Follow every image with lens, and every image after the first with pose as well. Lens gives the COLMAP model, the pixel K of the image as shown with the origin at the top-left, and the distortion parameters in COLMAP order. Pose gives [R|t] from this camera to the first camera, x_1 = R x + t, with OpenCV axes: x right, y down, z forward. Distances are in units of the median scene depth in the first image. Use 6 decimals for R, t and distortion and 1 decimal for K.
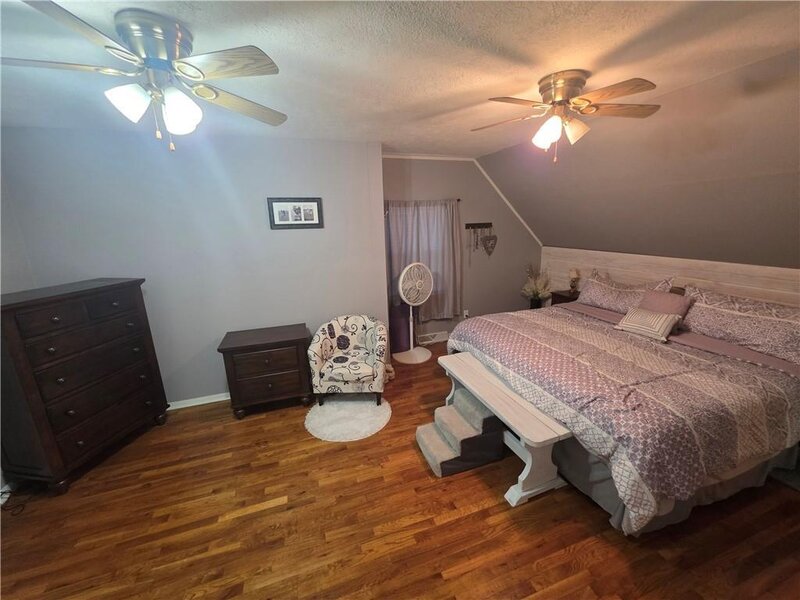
lens RADIAL K [[320.1, 0, 399.4], [0, 320.1, 299.7], [0, 0, 1]] dist [0.001703, -0.000217]
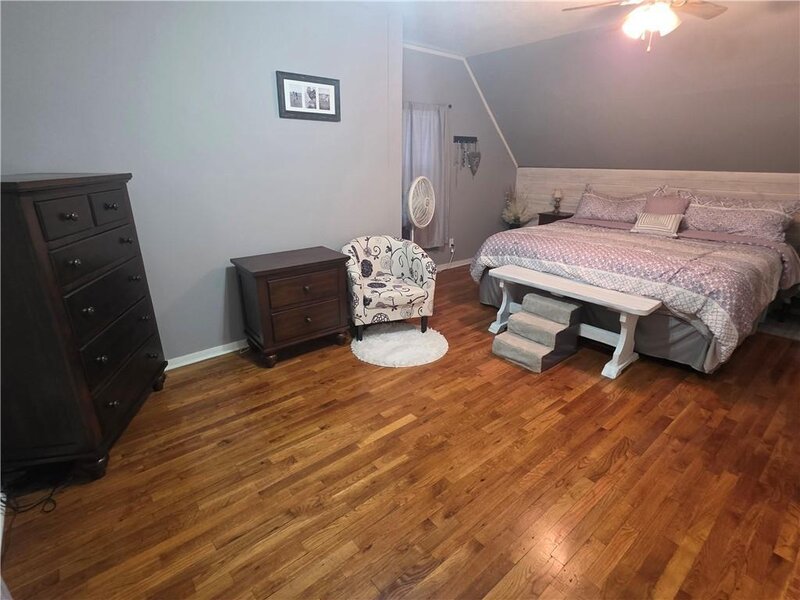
lens RADIAL K [[402.1, 0, 399.8], [0, 402.1, 301.2], [0, 0, 1]] dist [-0.000972, 0.000205]
pose [[0.933995, -0.091109, 0.345475, -0.569296], [0.058359, 0.992857, 0.104063, 0.141395], [-0.352488, -0.077032, 0.932640, -0.006237]]
